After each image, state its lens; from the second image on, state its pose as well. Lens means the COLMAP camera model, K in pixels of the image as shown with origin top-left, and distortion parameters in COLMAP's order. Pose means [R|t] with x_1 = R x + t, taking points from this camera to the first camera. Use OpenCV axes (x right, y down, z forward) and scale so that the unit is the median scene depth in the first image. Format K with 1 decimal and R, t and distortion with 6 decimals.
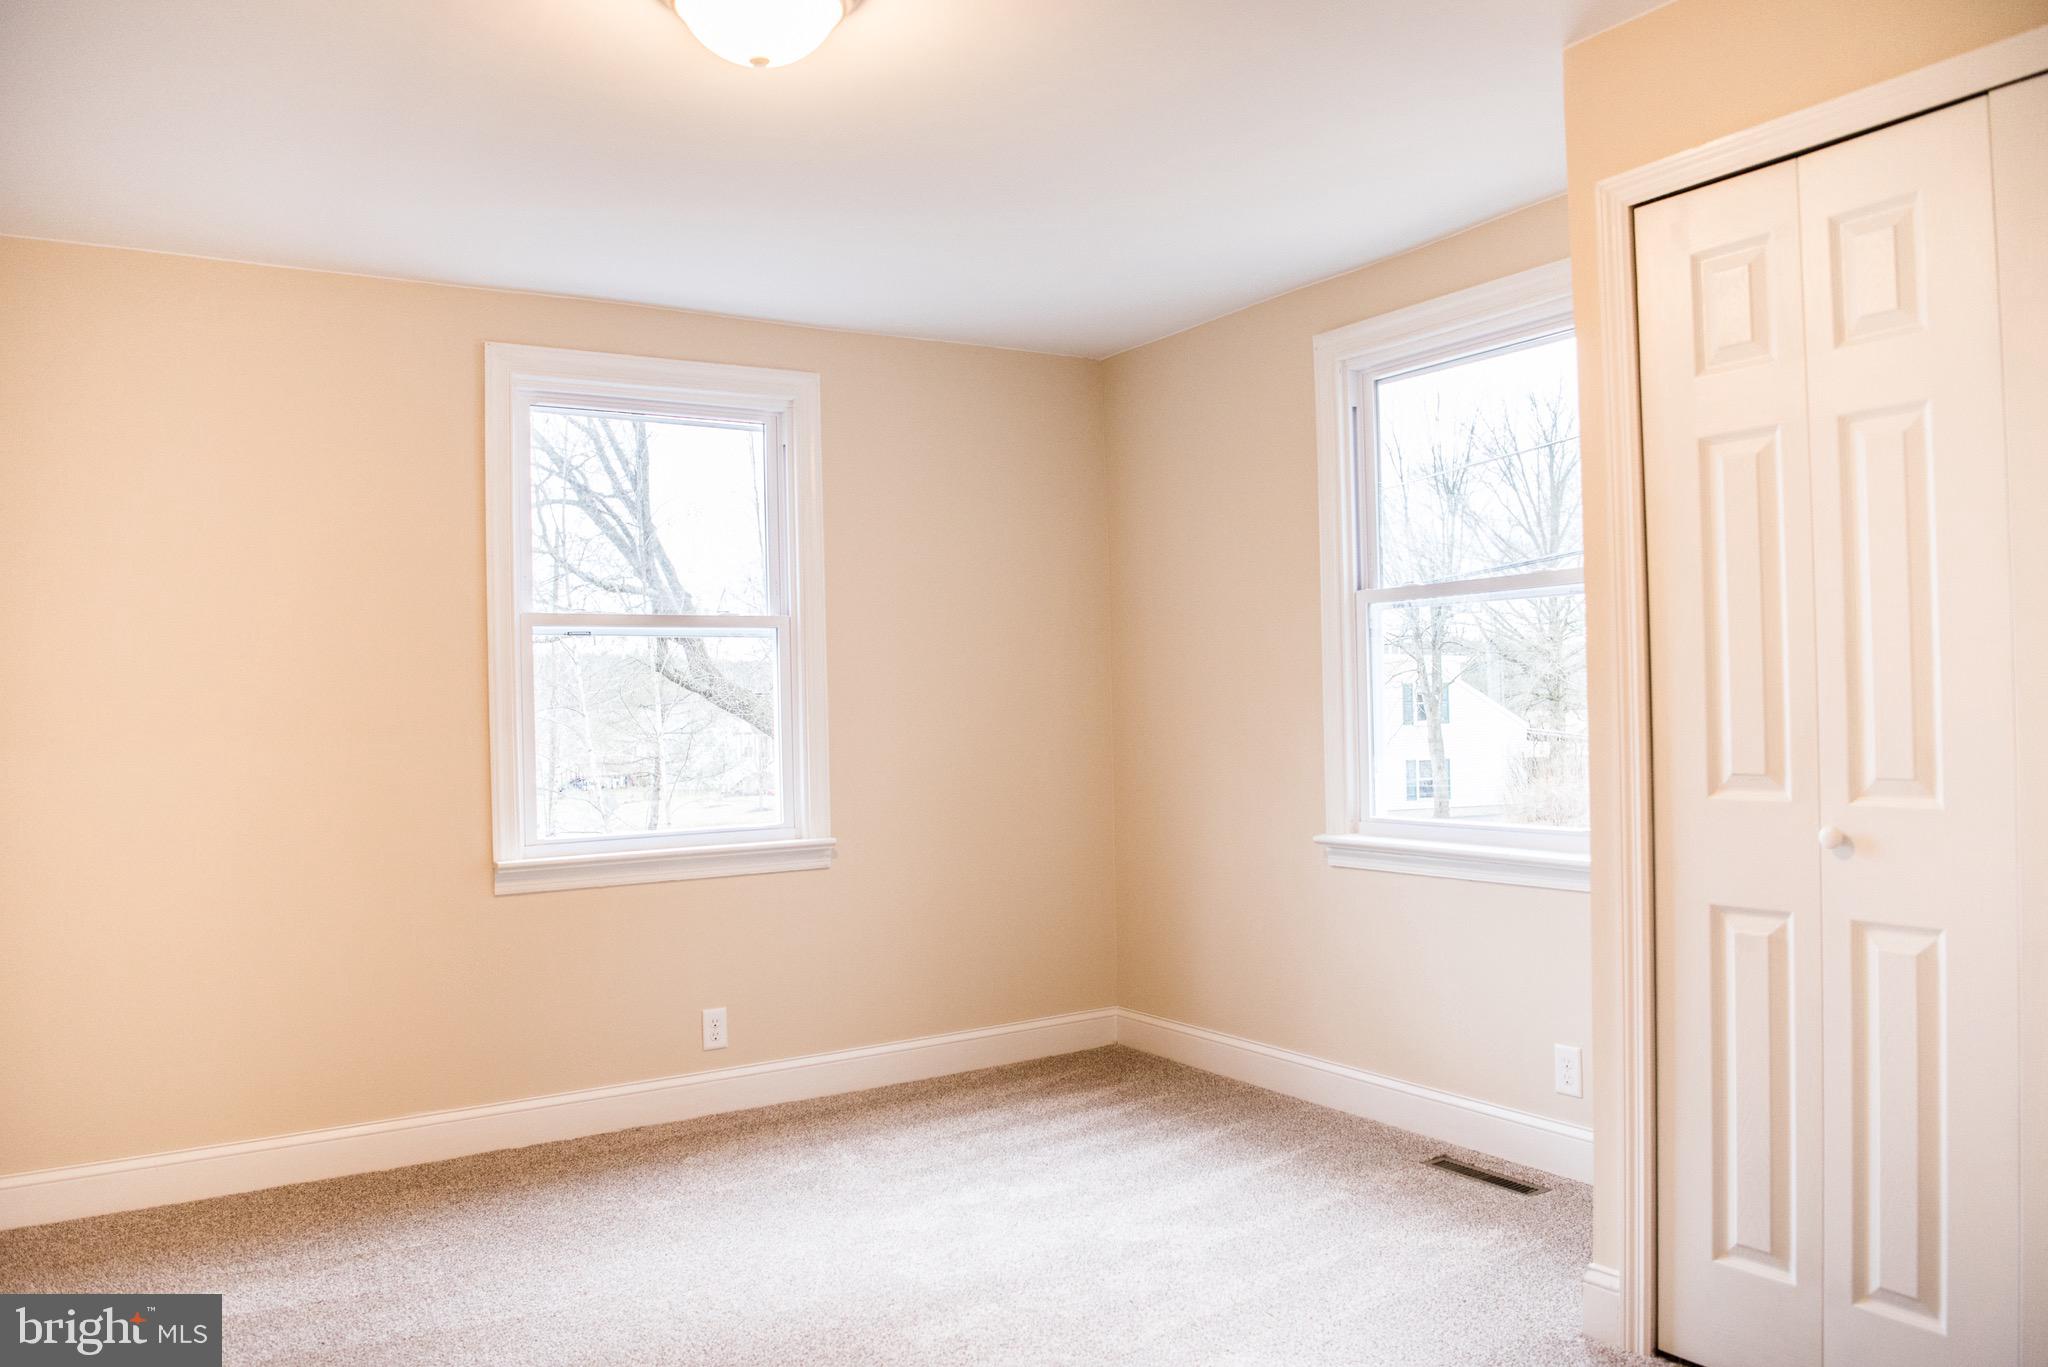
lens RADIAL K [[1410.5, 0, 1025.0], [0, 1410.5, 692.1], [0, 0, 1]] dist [-0.065082, 0.004538]
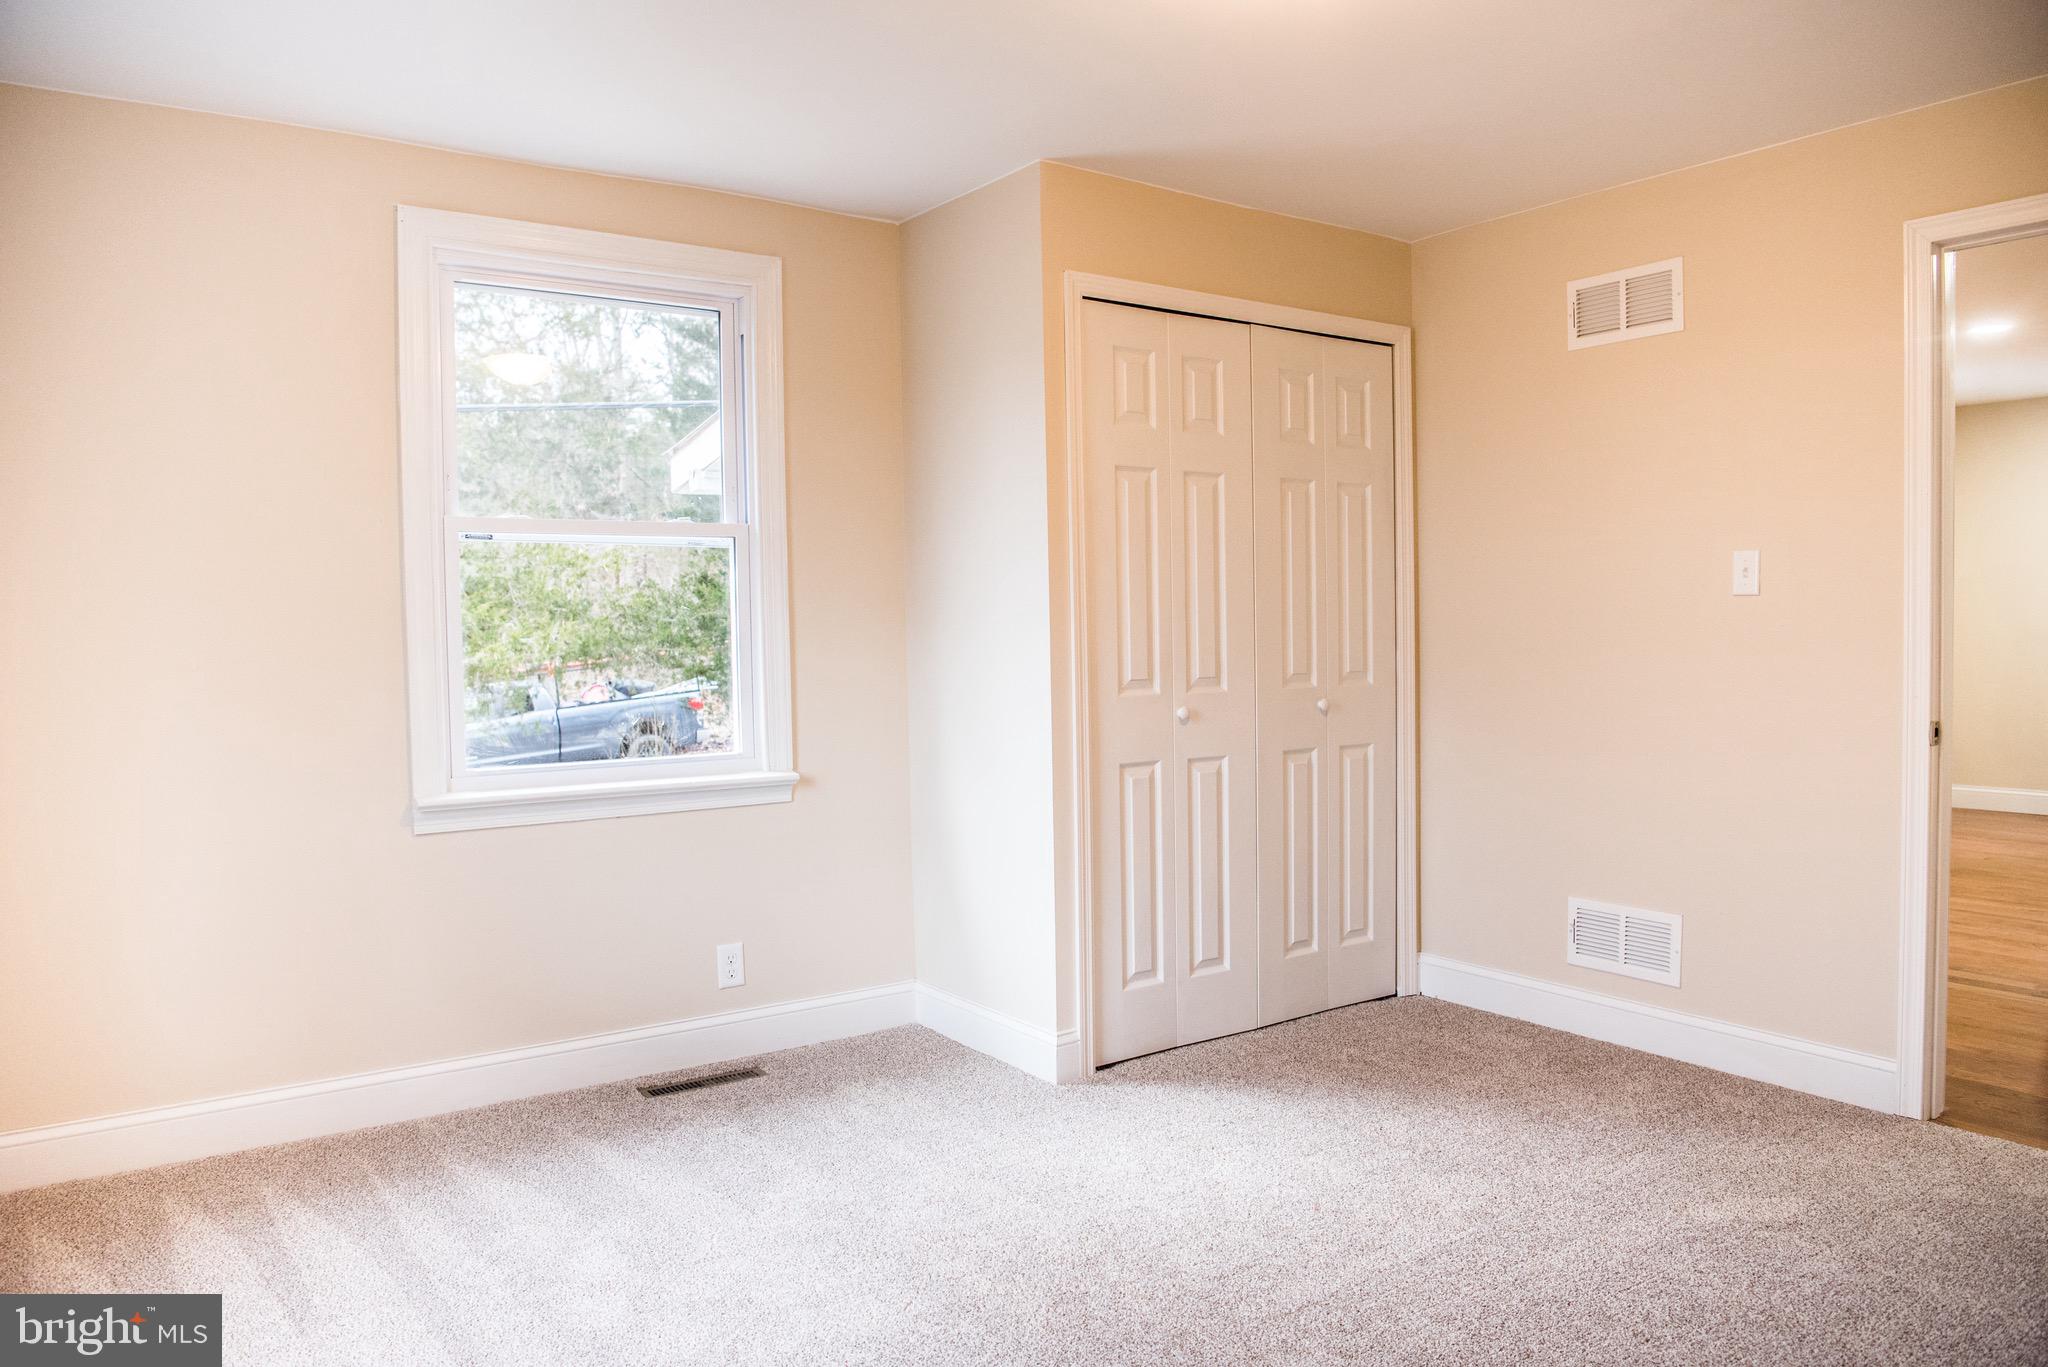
lens RADIAL K [[1410.5, 0, 1025.0], [0, 1410.5, 692.1], [0, 0, 1]] dist [-0.065082, 0.004538]
pose [[-0.011697, -0.023966, 0.999644, -0.857818], [0.004582, 0.999701, 0.024021, 0.024343], [-0.999921, 0.004862, -0.011584, 0.875198]]
